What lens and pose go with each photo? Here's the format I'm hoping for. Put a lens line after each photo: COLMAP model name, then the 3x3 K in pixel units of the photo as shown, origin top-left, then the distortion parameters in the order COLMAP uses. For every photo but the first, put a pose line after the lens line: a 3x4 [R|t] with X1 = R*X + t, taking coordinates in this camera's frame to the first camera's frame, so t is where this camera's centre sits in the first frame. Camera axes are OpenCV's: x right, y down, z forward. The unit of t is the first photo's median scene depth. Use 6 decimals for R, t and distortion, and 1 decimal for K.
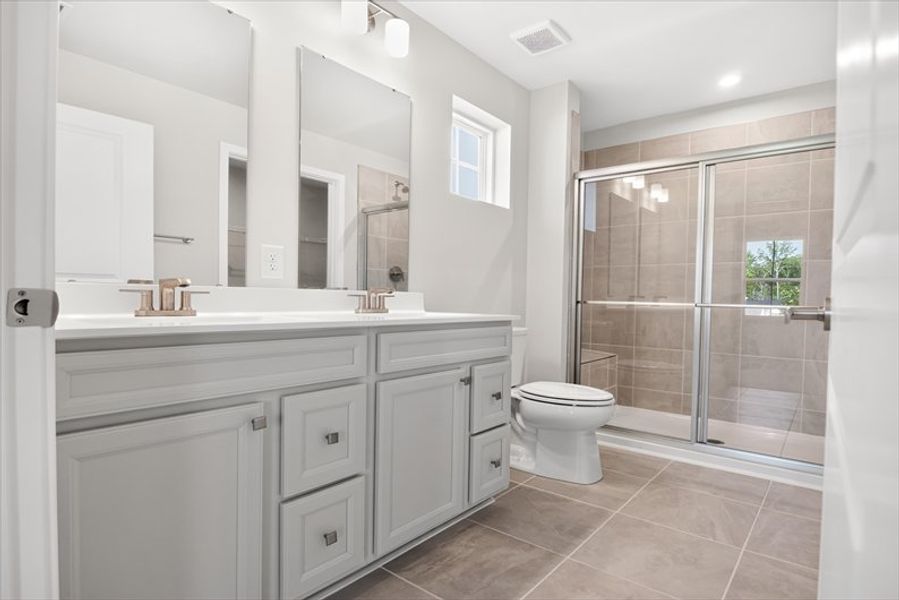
lens RADIAL K [[486.0, 0, 448.3], [0, 486.0, 303.7], [0, 0, 1]] dist [-0.000664, -0.002899]
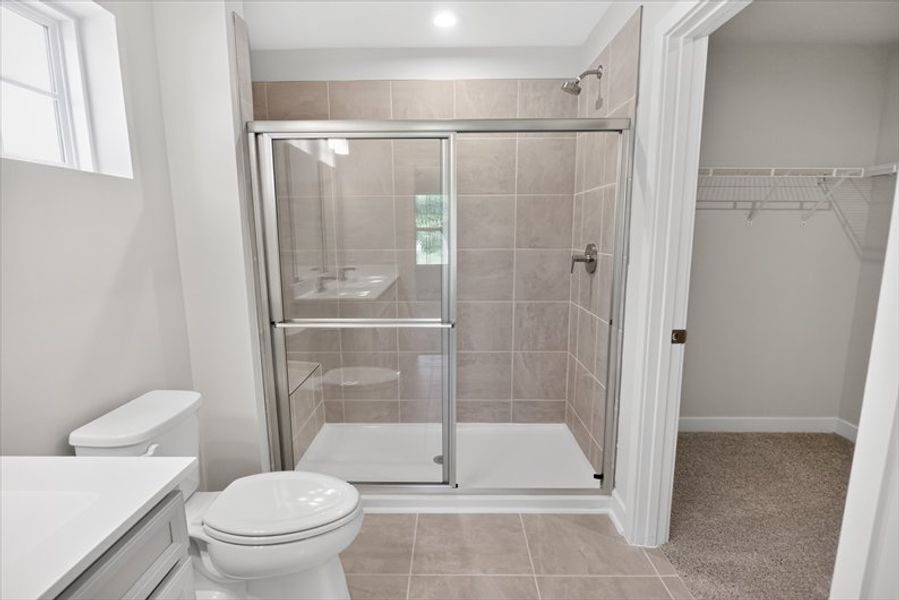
lens RADIAL K [[486.0, 0, 451.0], [0, 486.0, 323.4], [0, 0, 1]] dist [-0.000664, -0.002899]
pose [[0.782228, -0.140019, 0.607054, 0.048516], [0.035415, 0.982834, 0.181060, -0.119185], [-0.621985, -0.120132, 0.773759, 0.320786]]
